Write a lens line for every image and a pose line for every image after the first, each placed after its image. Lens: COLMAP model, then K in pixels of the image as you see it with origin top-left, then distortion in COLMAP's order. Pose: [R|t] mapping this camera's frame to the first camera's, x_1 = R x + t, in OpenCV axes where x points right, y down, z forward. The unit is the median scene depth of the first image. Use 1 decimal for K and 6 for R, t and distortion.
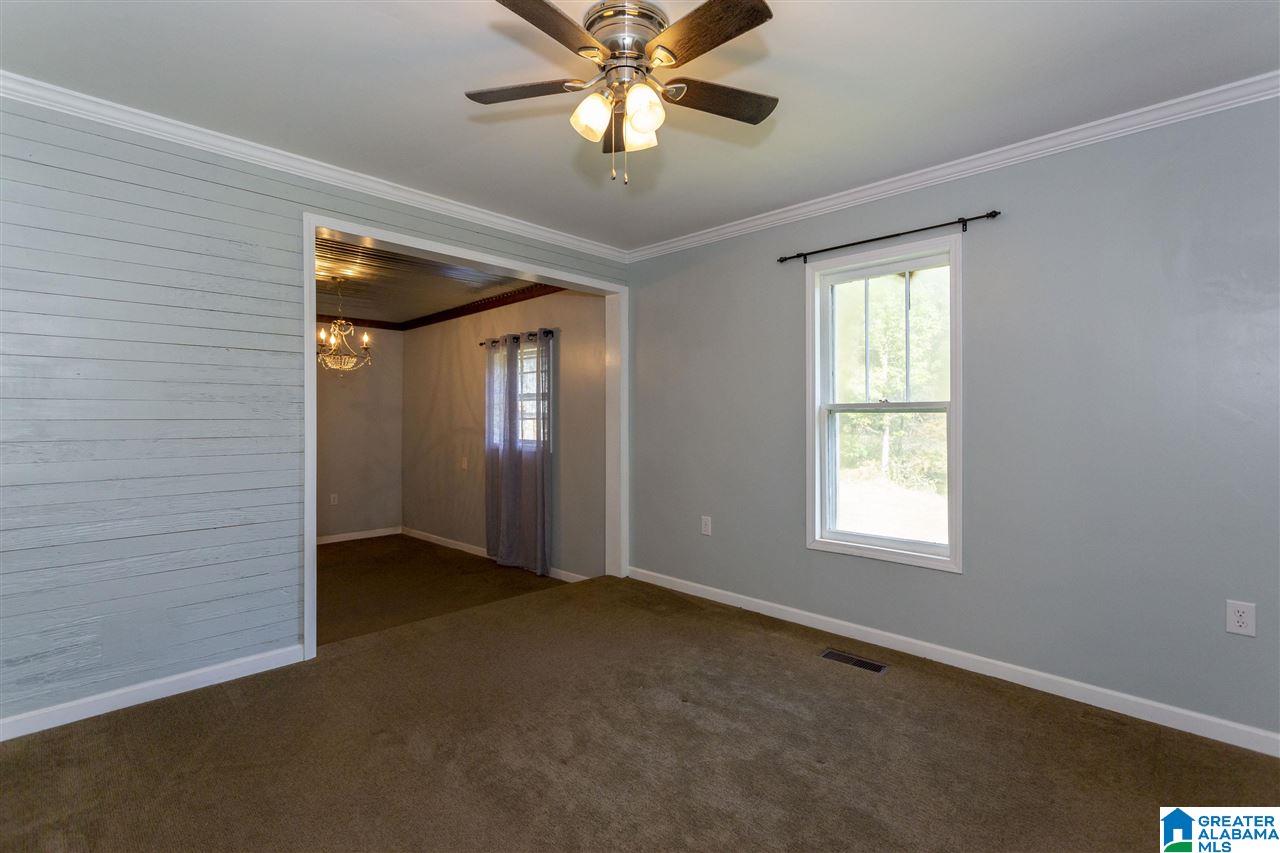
lens RADIAL K [[609.2, 0, 629.3], [0, 609.2, 422.2], [0, 0, 1]] dist [0.008656, 0.000358]
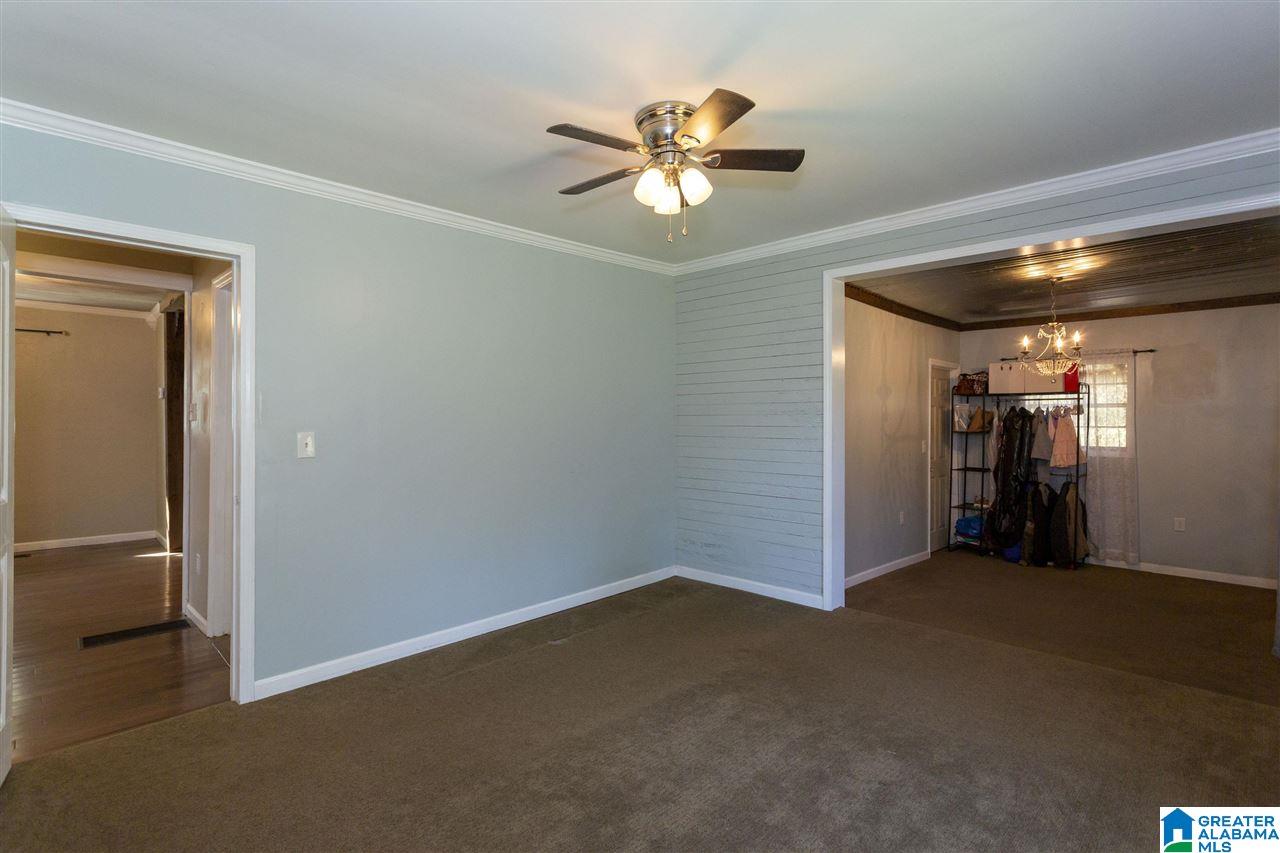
lens RADIAL K [[609.2, 0, 644.9], [0, 609.2, 416.7], [0, 0, 1]] dist [0.008656, 0.000358]
pose [[0.002390, -0.011245, -0.999934, 0.575716], [-0.007981, 0.999905, -0.011264, -0.006115], [0.999965, 0.008008, 0.002300, 0.442997]]
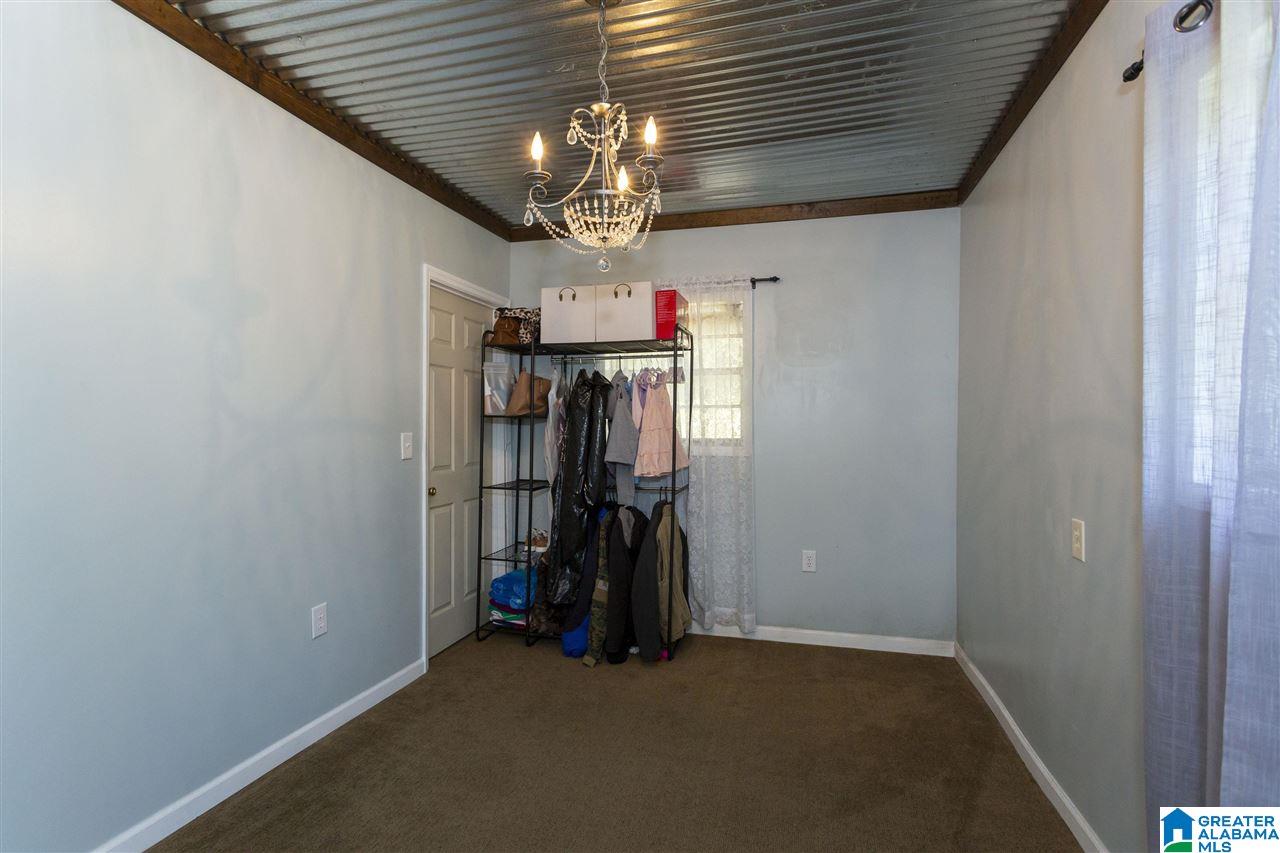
lens RADIAL K [[609.2, 0, 634.0], [0, 609.2, 429.2], [0, 0, 1]] dist [0.008656, 0.000358]
pose [[0.494769, 0.008678, -0.868981, -0.183308], [-0.001180, 0.999956, 0.009314, 0.019099], [0.869024, -0.003583, 0.494757, 1.015836]]
